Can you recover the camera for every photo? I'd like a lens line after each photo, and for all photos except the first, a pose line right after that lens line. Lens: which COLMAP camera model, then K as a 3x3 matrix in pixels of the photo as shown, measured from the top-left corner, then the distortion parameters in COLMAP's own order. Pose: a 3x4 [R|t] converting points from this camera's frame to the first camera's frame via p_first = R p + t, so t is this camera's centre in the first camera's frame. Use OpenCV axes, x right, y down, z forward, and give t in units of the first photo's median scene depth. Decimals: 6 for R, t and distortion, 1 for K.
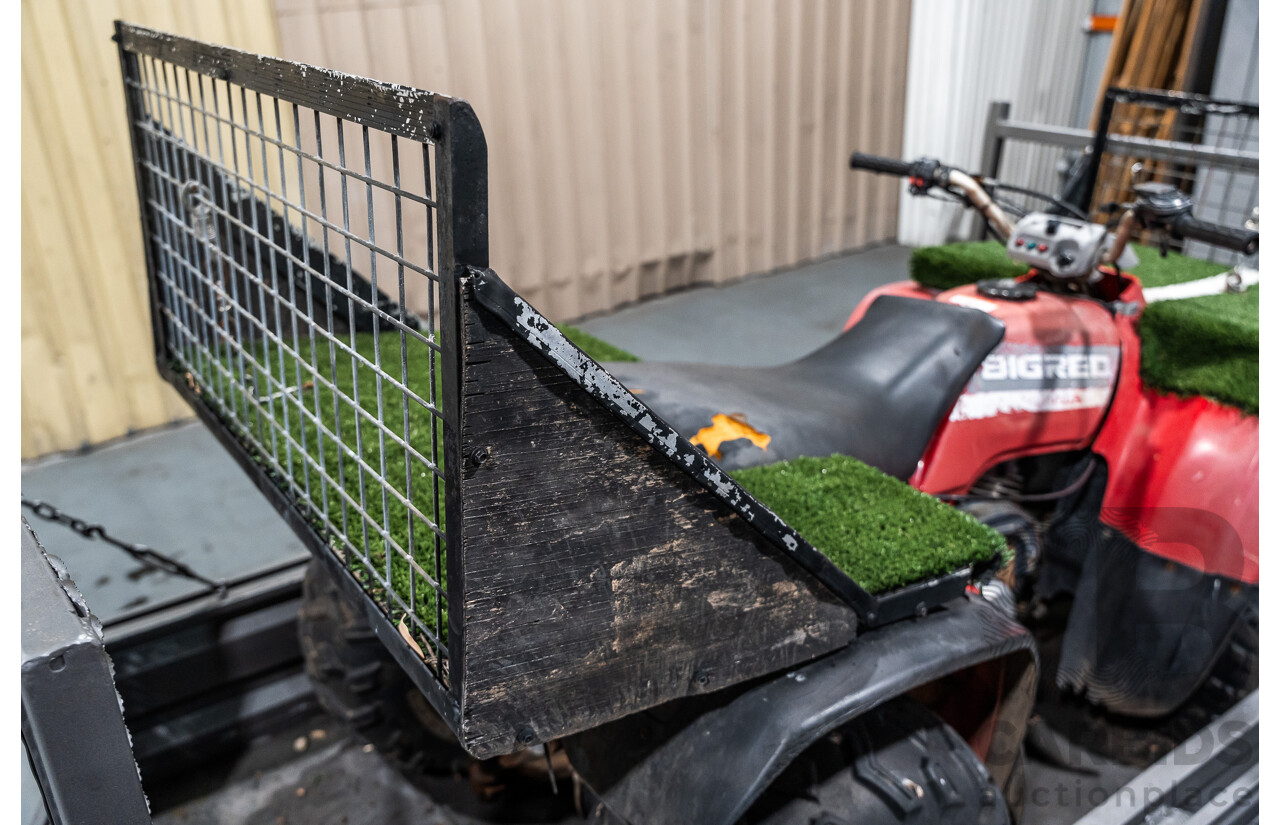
lens RADIAL K [[1088.9, 0, 625.1], [0, 1088.9, 412.7], [0, 0, 1]] dist [0.006319, 0.003207]
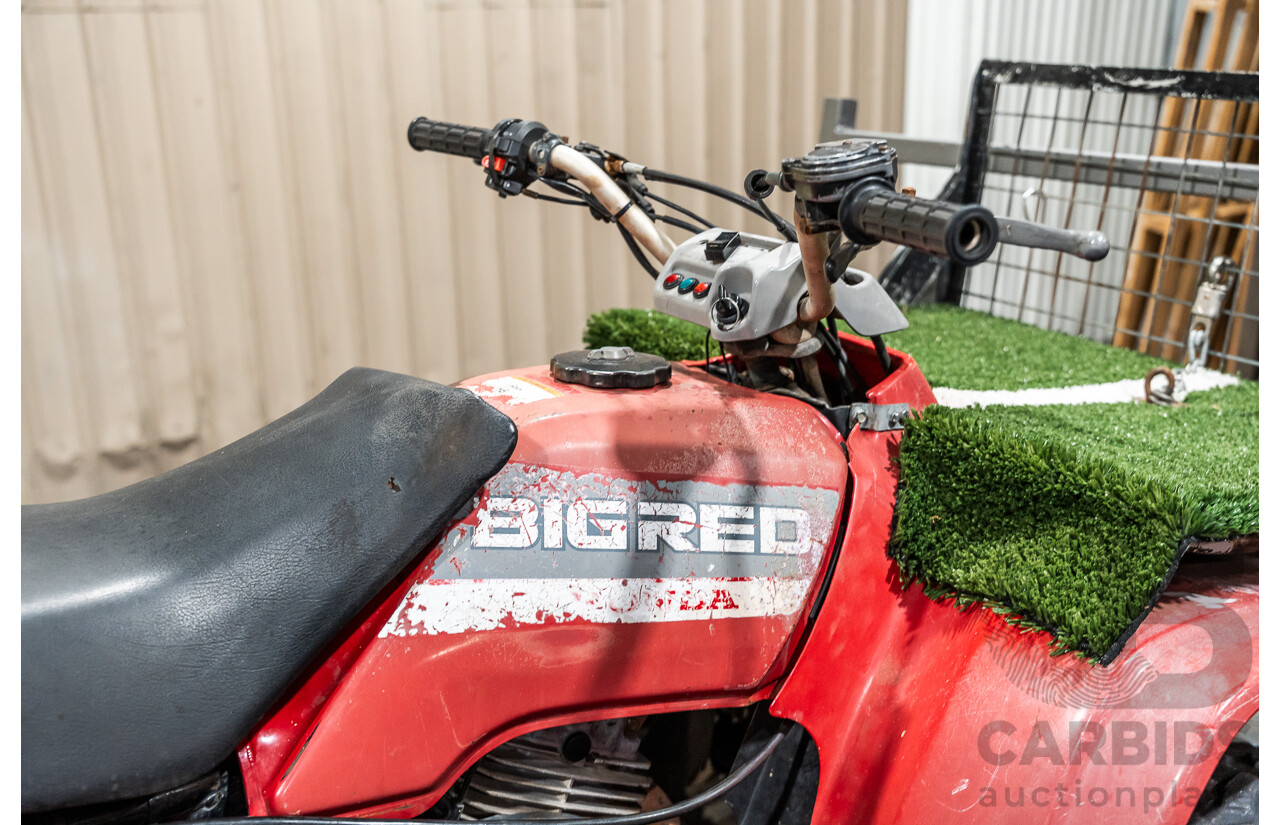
lens RADIAL K [[1377.3, 0, 644.4], [0, 1377.3, 413.2], [0, 0, 1]] dist [-0.001042, -0.003875]
pose [[0.998492, 0.030747, -0.045484, 0.401079], [-0.036820, 0.989556, -0.139370, -0.008084], [0.040724, 0.140834, 0.989195, 0.404946]]
